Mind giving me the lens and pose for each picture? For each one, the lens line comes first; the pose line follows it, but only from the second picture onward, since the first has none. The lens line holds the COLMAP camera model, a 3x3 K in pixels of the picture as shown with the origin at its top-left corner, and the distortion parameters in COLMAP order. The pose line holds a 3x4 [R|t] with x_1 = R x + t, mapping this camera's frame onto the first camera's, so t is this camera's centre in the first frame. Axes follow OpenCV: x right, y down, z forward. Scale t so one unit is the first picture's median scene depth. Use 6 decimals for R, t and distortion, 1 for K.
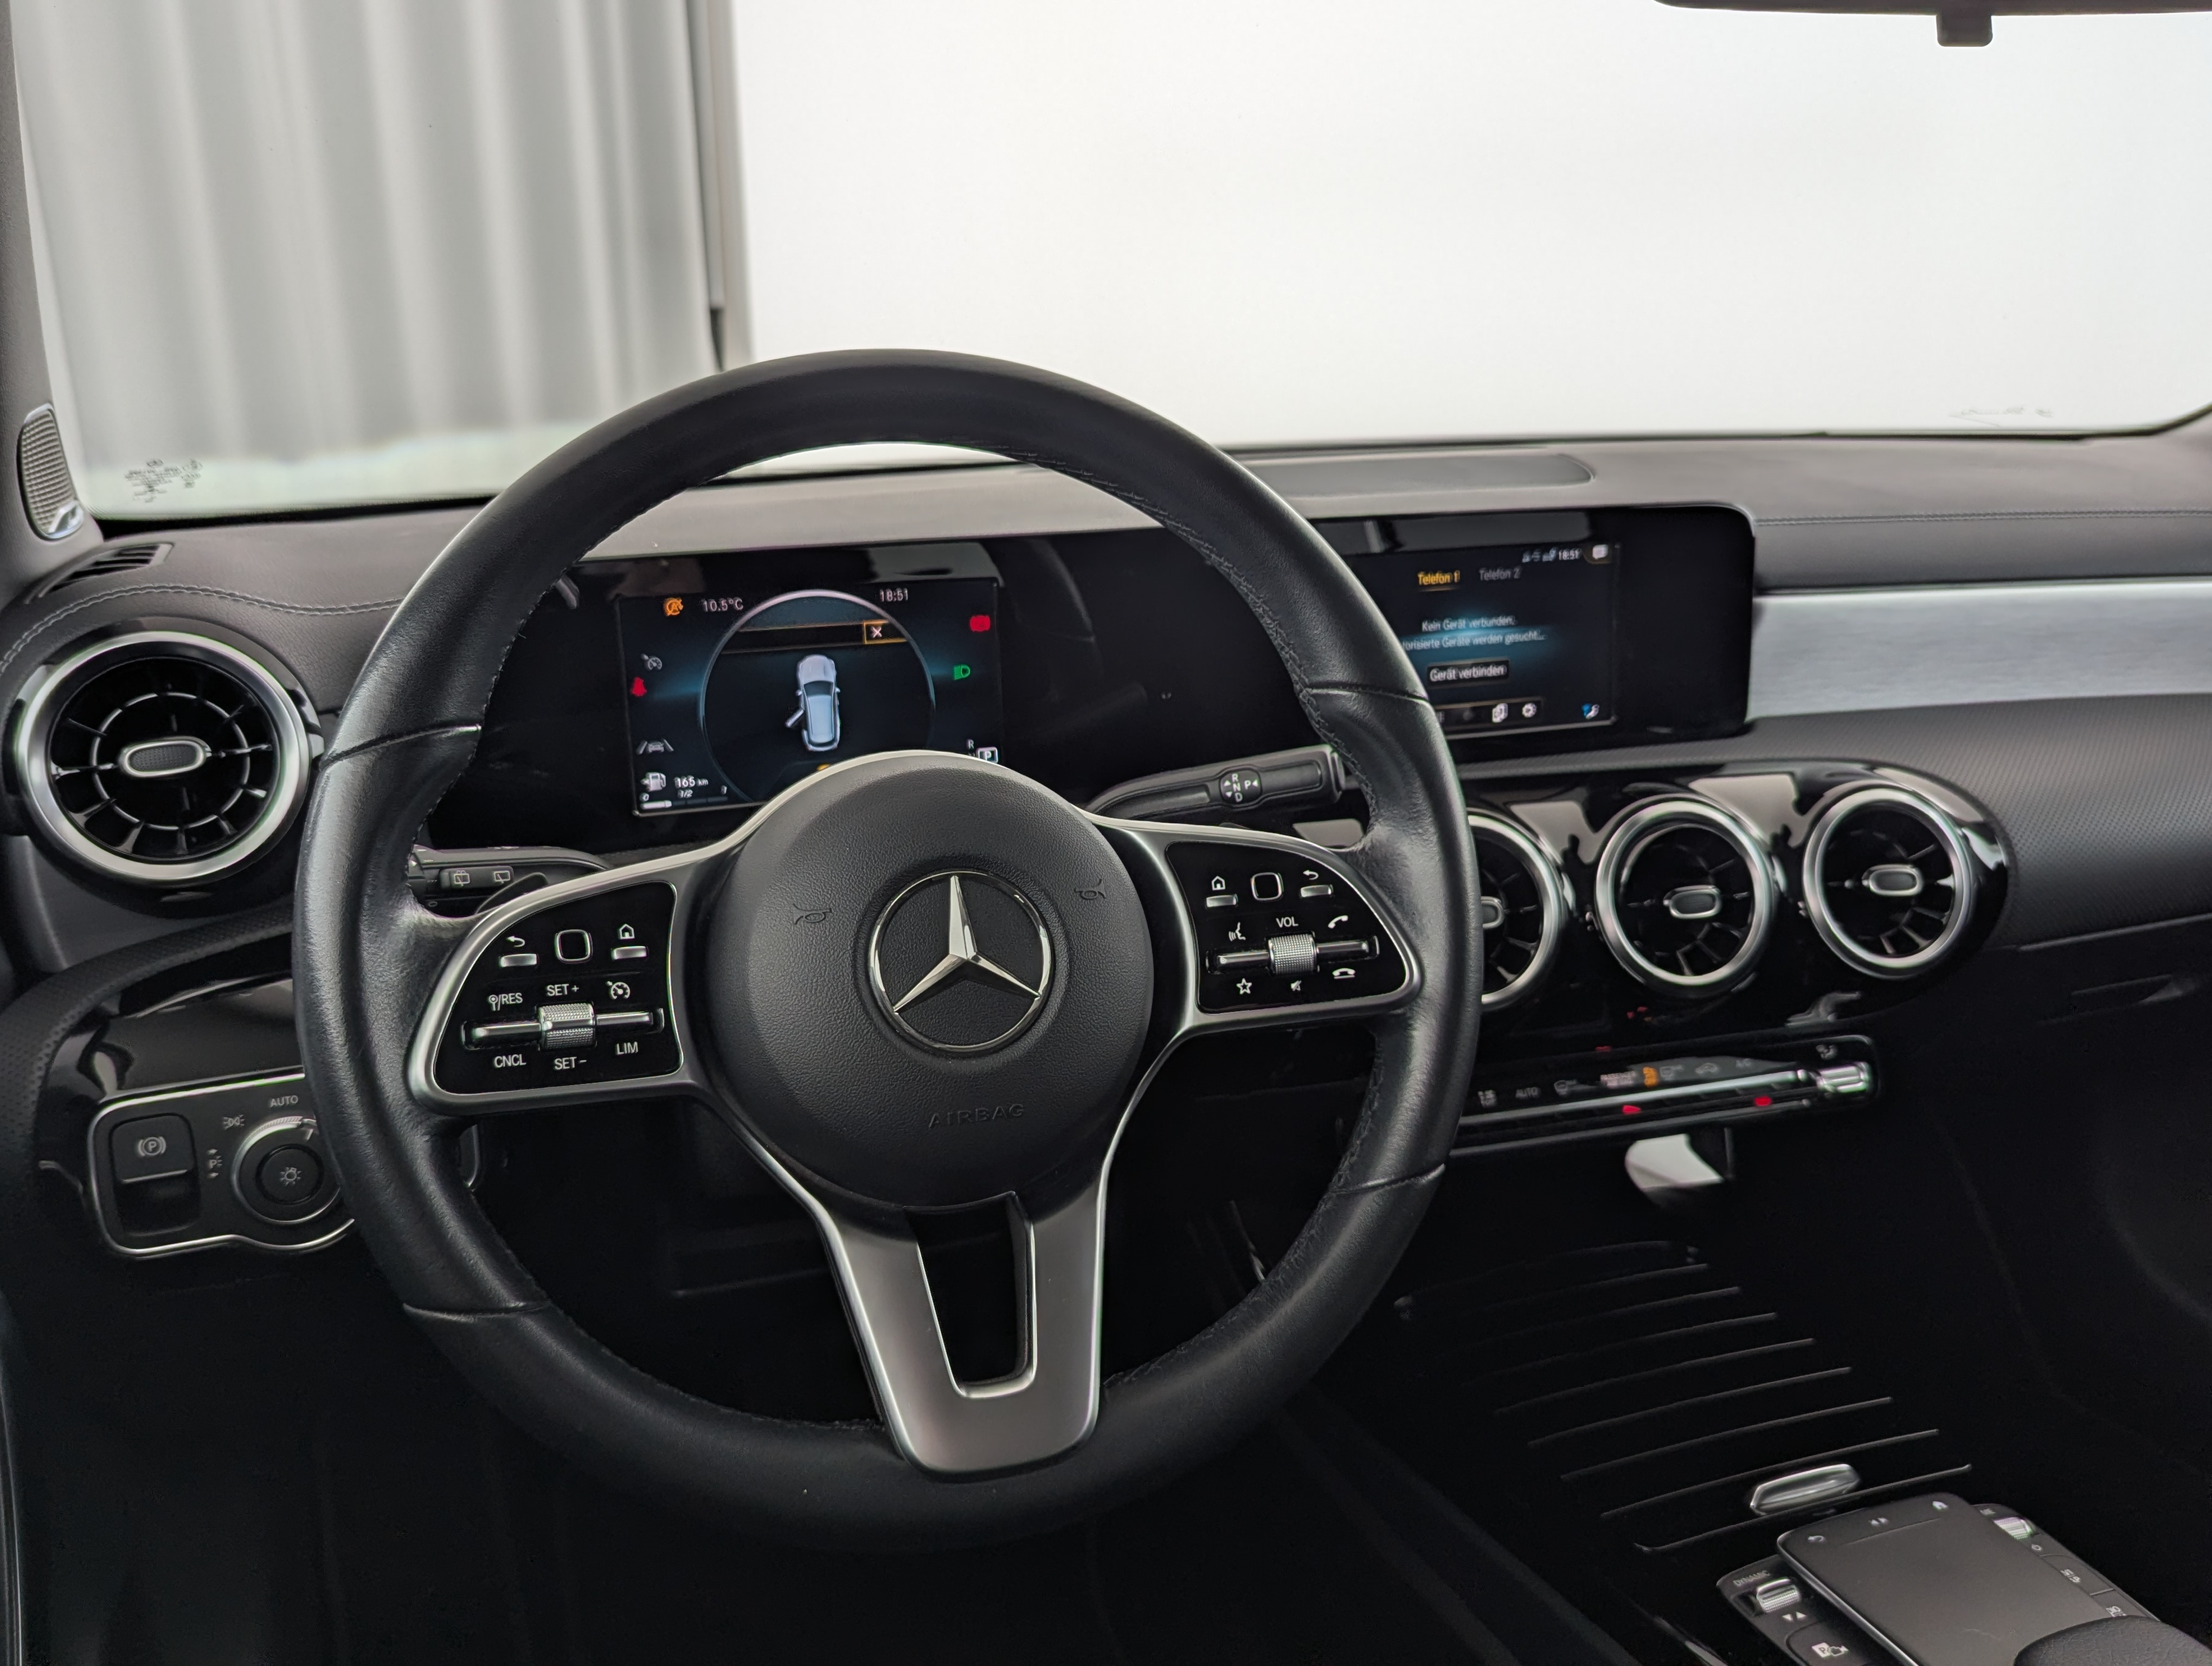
lens RADIAL K [[1775.8, 0, 1114.1], [0, 1775.8, 785.4], [0, 0, 1]] dist [0.031151, -0.017224]
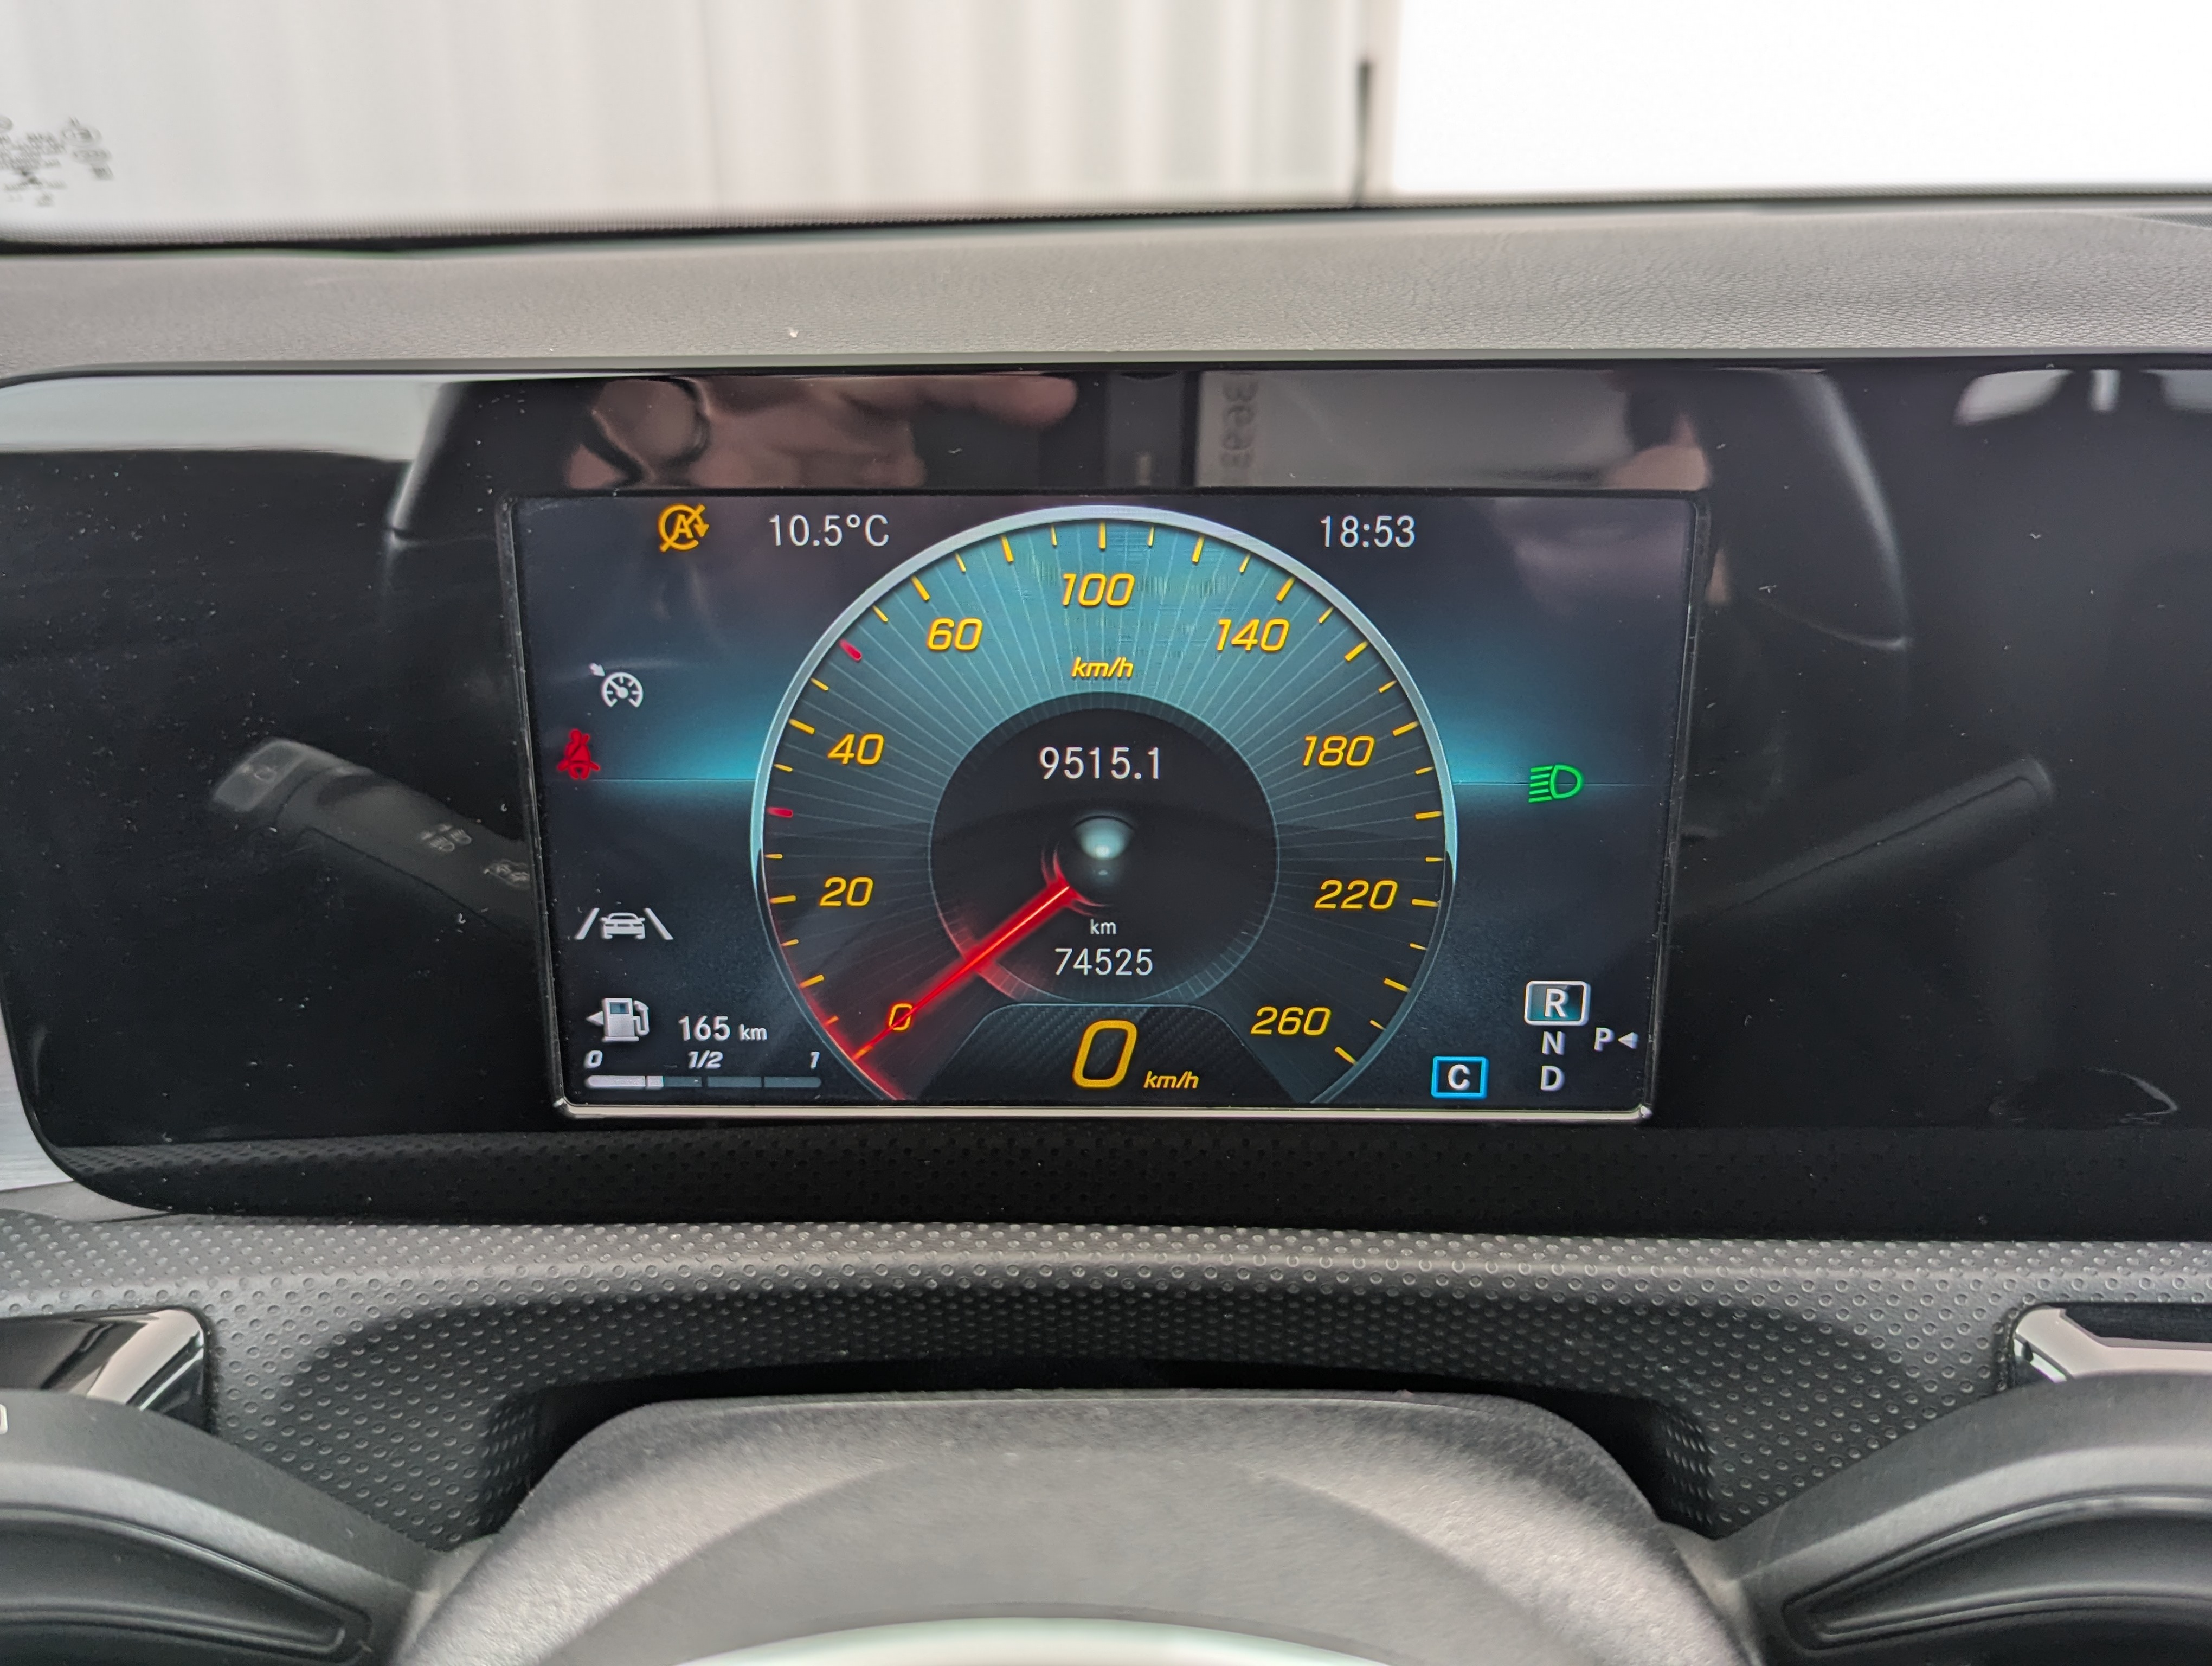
lens RADIAL K [[1775.8, 0, 1114.1], [0, 1775.8, 785.4], [0, 0, 1]] dist [0.031151, -0.017224]
pose [[0.940331, 0.129533, -0.314640, -0.076383], [-0.096870, 0.988350, 0.117386, -0.119595], [0.326180, -0.079903, 0.941925, 0.860451]]
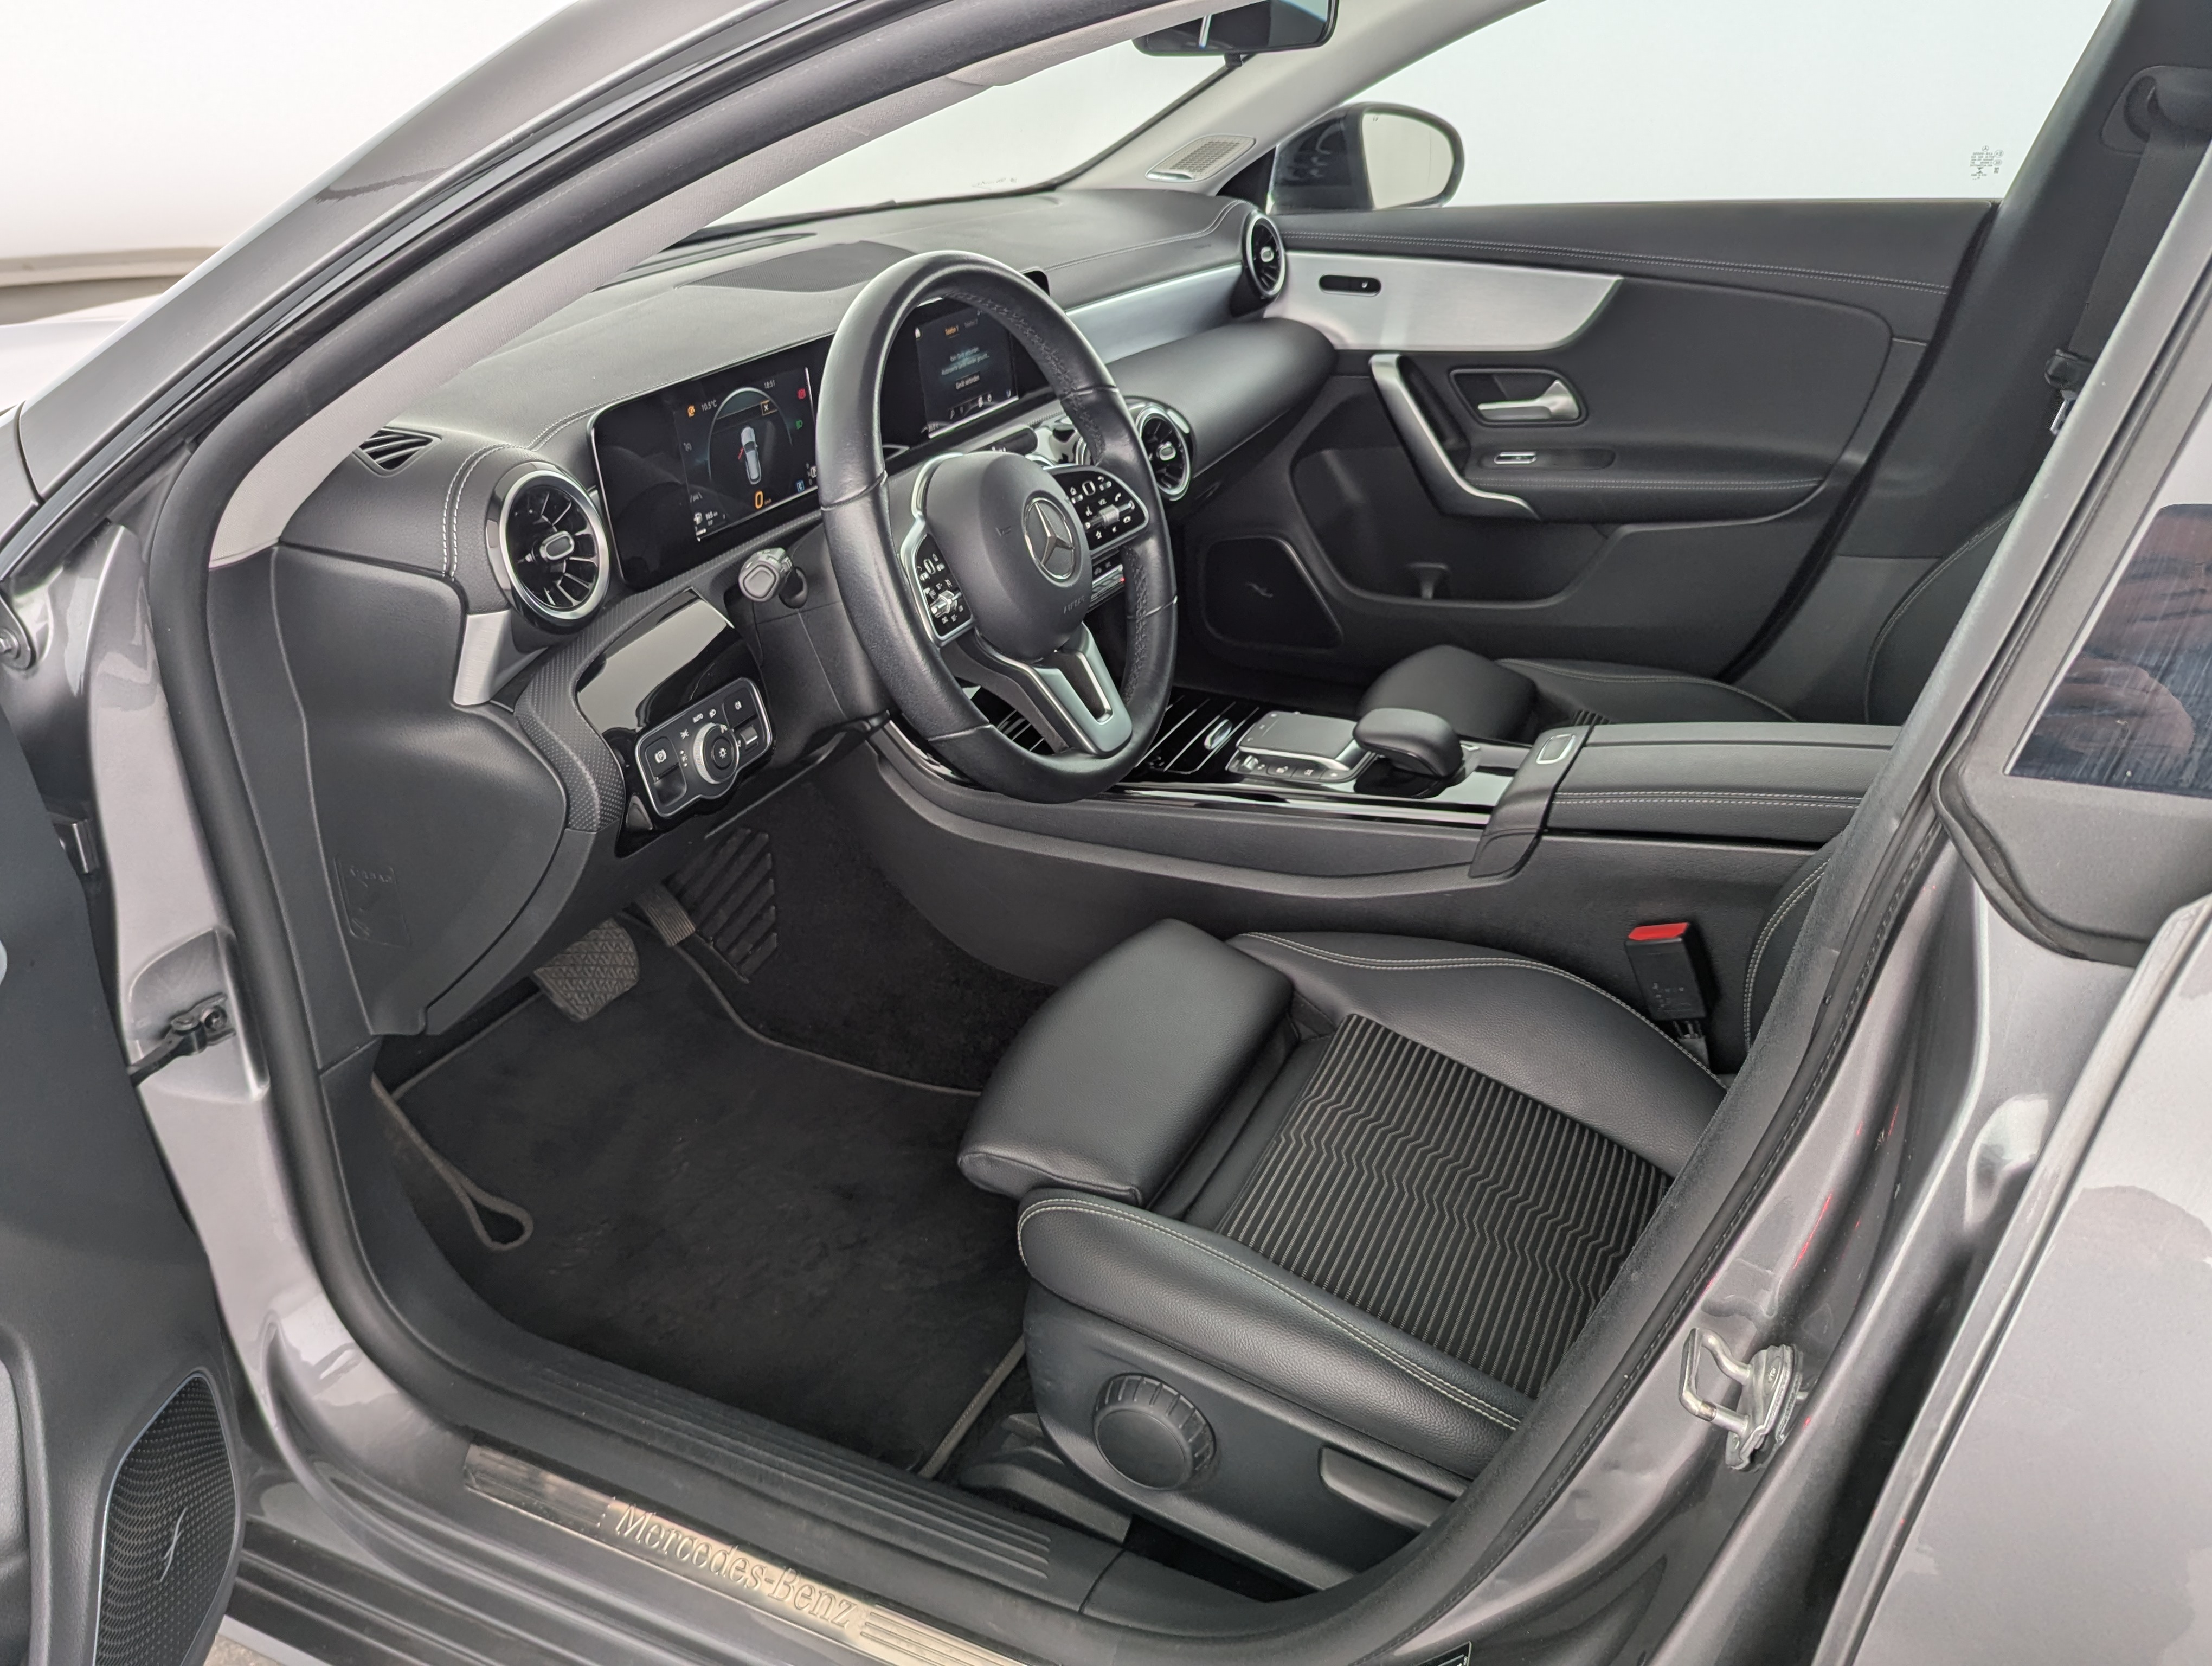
lens RADIAL K [[1775.8, 0, 1114.1], [0, 1775.8, 785.4], [0, 0, 1]] dist [0.031151, -0.017224]
pose [[0.703809, -0.300806, 0.643559, -1.384576], [0.187606, 0.952467, 0.240023, -0.111343], [-0.685169, -0.048195, 0.726788, -0.605640]]
